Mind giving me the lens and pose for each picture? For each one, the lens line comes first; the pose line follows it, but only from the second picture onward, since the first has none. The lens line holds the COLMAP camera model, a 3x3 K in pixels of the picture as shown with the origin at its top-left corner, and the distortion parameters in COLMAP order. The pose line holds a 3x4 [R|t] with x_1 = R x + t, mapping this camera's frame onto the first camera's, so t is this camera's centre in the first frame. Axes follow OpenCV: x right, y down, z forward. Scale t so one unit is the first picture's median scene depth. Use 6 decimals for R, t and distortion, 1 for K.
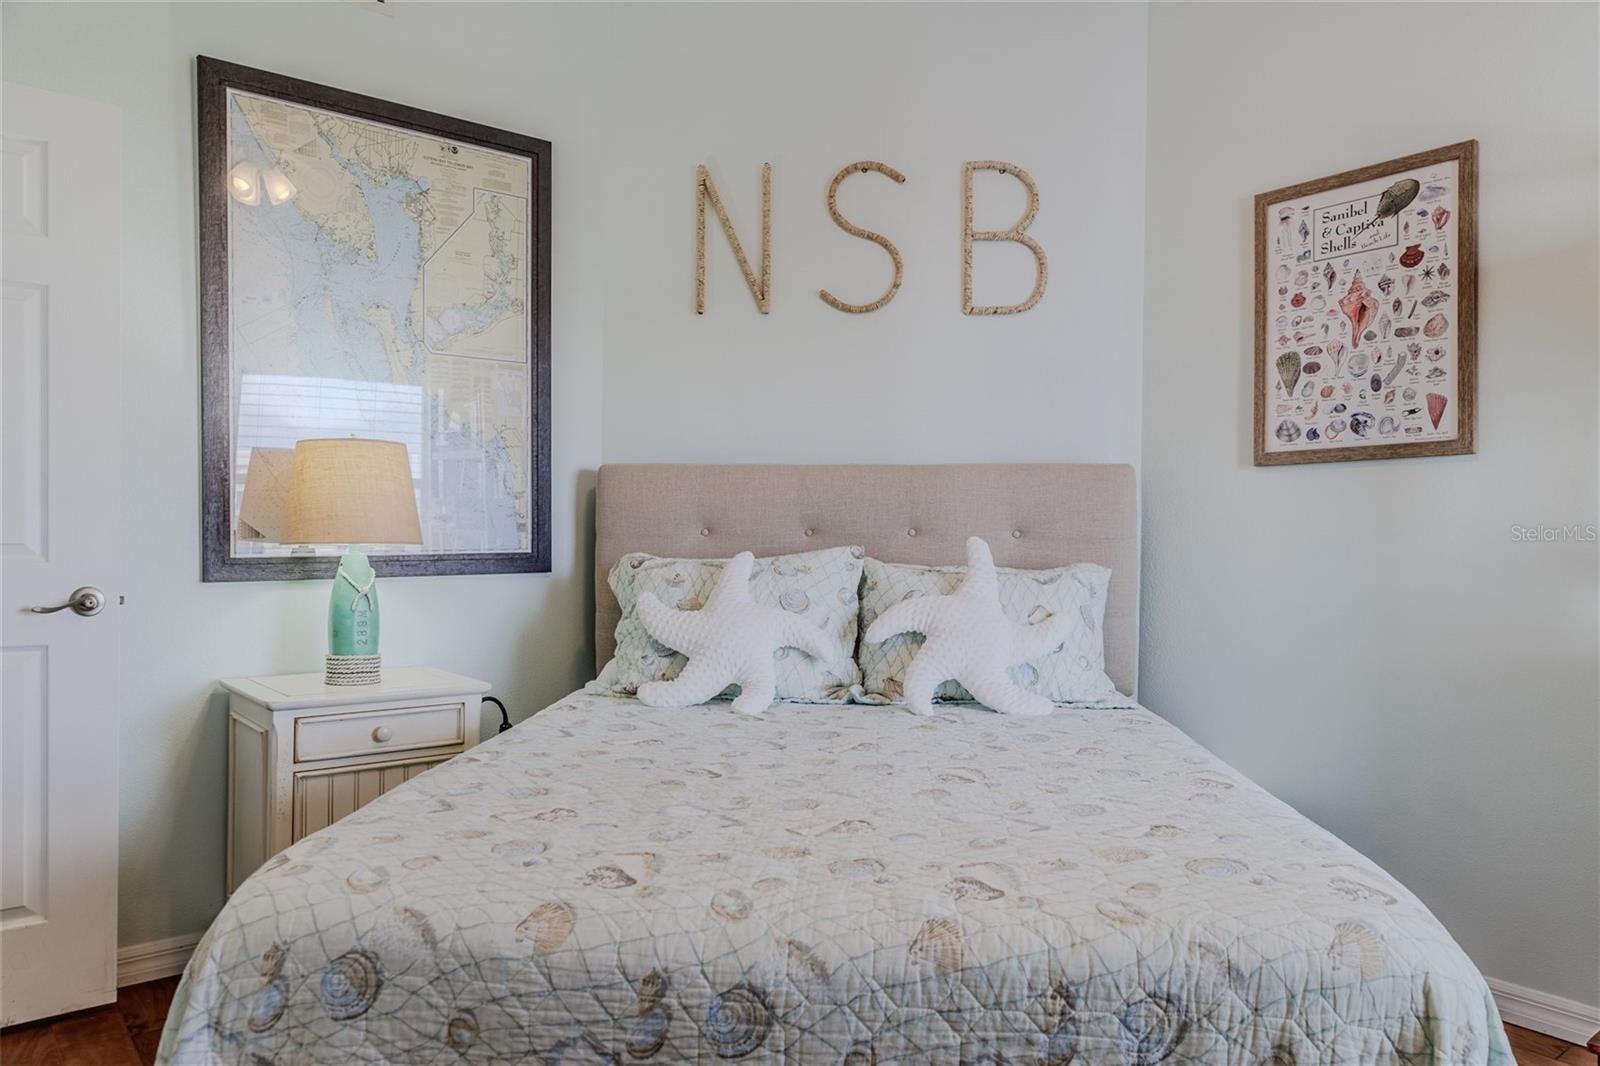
lens RADIAL K [[1058.9, 0, 803.4], [0, 1058.9, 536.4], [0, 0, 1]] dist [0.006825, -0.001272]
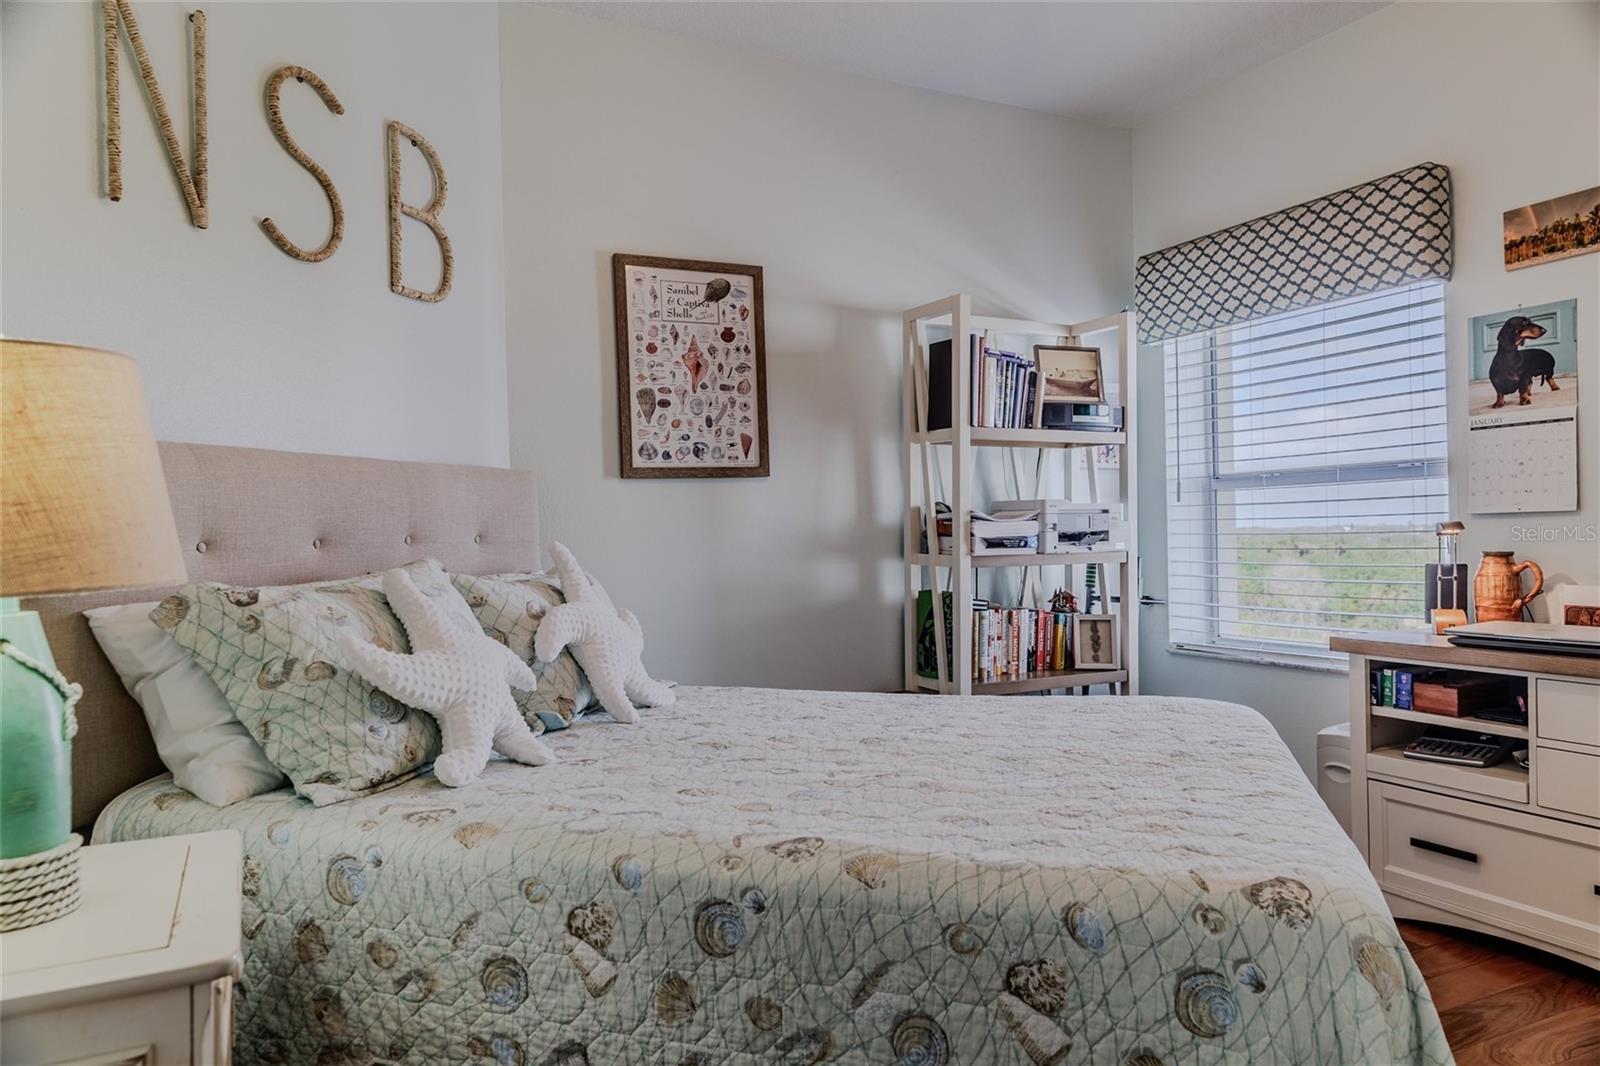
lens RADIAL K [[1058.9, 0, 803.4], [0, 1058.9, 536.4], [0, 0, 1]] dist [0.006825, -0.001272]
pose [[0.225732, -0.020634, 0.973971, -0.754846], [0.028754, 0.999481, 0.014511, -0.012592], [-0.973765, 0.024730, 0.226208, 0.568204]]
